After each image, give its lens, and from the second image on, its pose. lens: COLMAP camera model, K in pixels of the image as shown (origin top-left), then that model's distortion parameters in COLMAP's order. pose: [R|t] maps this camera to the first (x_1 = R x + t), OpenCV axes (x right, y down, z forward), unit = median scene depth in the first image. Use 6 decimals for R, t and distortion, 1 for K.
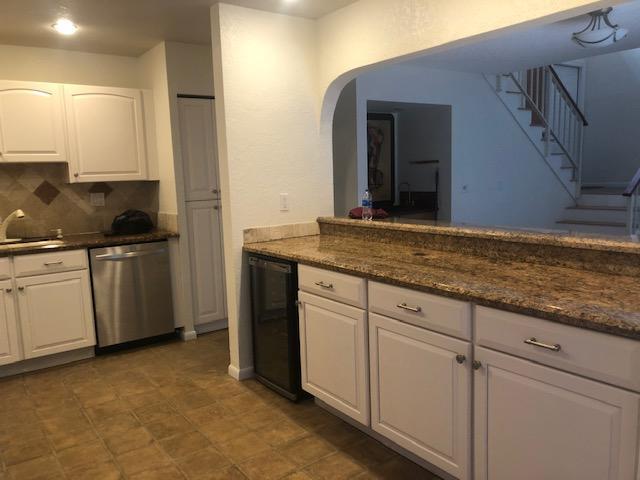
lens RADIAL K [[522.2, 0, 312.5], [0, 522.2, 242.4], [0, 0, 1]] dist [0.033214, -0.009426]
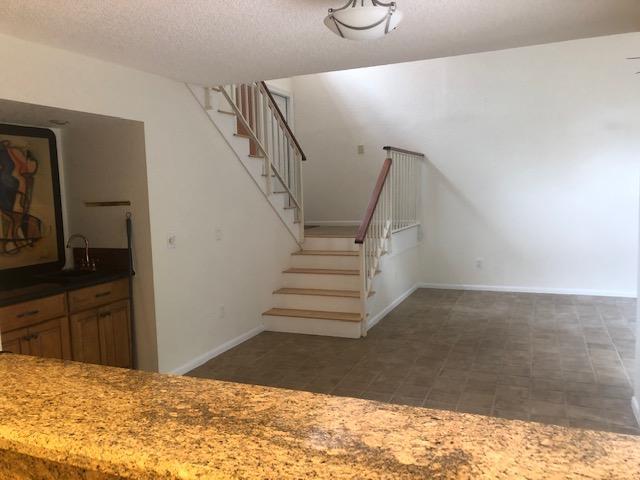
lens RADIAL K [[522.2, 0, 312.5], [0, 522.2, 242.4], [0, 0, 1]] dist [0.033214, -0.009426]
pose [[0.858453, -0.042320, 0.511143, 0.090479], [0.067486, 0.997245, -0.030775, -0.064345], [-0.508433, 0.060914, 0.858944, 0.288487]]
